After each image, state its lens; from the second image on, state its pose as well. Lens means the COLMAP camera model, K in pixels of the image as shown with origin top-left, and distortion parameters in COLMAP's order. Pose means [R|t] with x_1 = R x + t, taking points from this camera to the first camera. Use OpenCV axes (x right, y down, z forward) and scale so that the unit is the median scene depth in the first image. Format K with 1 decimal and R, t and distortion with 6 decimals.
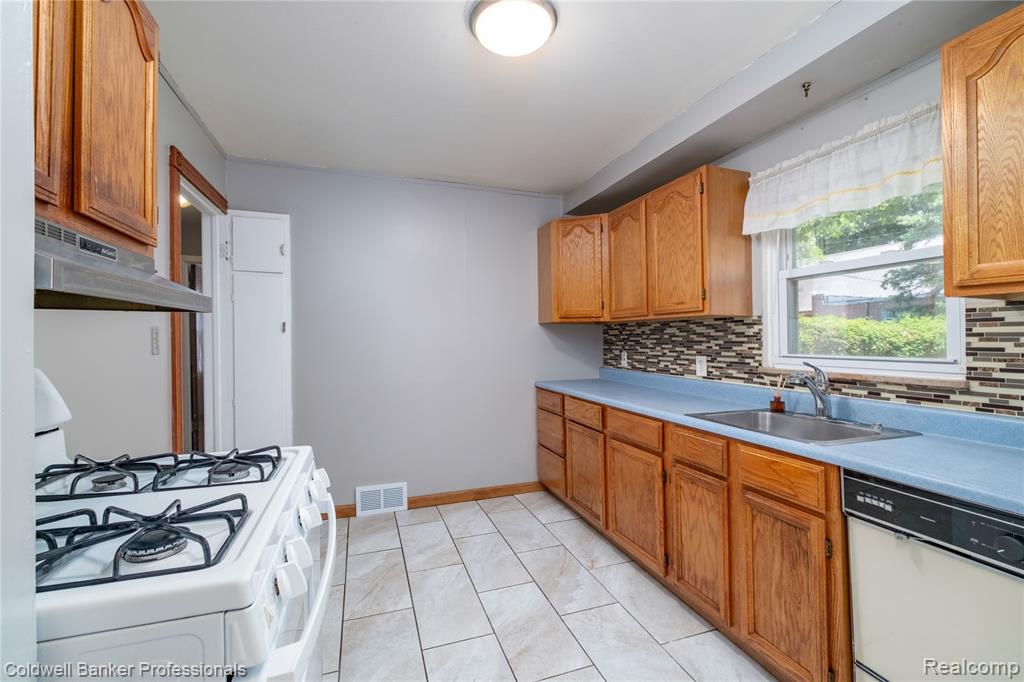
lens RADIAL K [[433.6, 0, 512.2], [0, 433.6, 343.2], [0, 0, 1]] dist [0.000523, 0.000329]
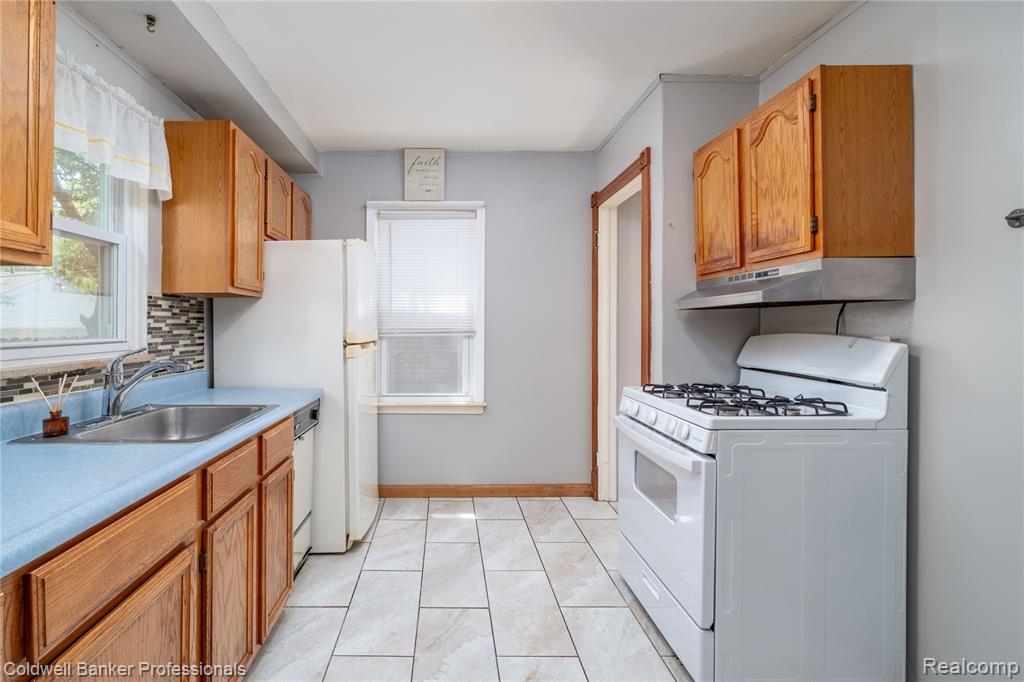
lens RADIAL K [[478.9, 0, 459.2], [0, 478.9, 319.5], [0, 0, 1]] dist [0.000120, -0.000013]
pose [[-0.943528, 0.001887, 0.331288, -0.132171], [0.000502, 0.999991, -0.004266, -0.003475], [-0.331293, -0.003858, -0.943520, 1.139395]]
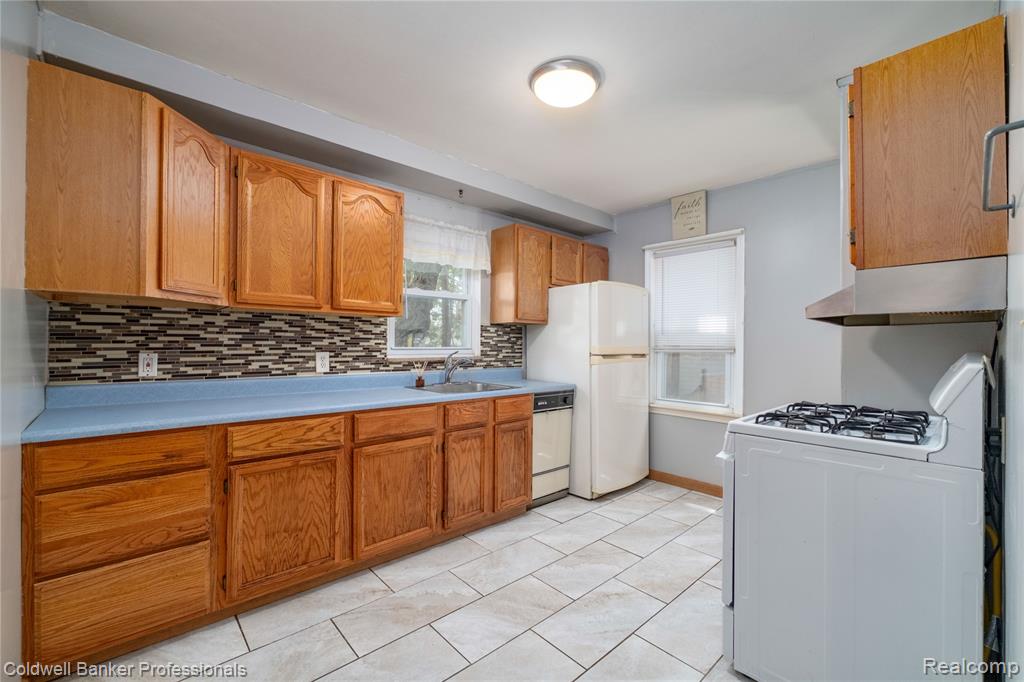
lens RADIAL K [[433.6, 0, 513.1], [0, 433.6, 335.3], [0, 0, 1]] dist [0.000523, 0.000329]
pose [[-0.389482, 0.010790, 0.920971, -0.669949], [-0.003404, 0.999908, -0.013155, 0.002478], [-0.921028, -0.008258, -0.389410, 1.003309]]
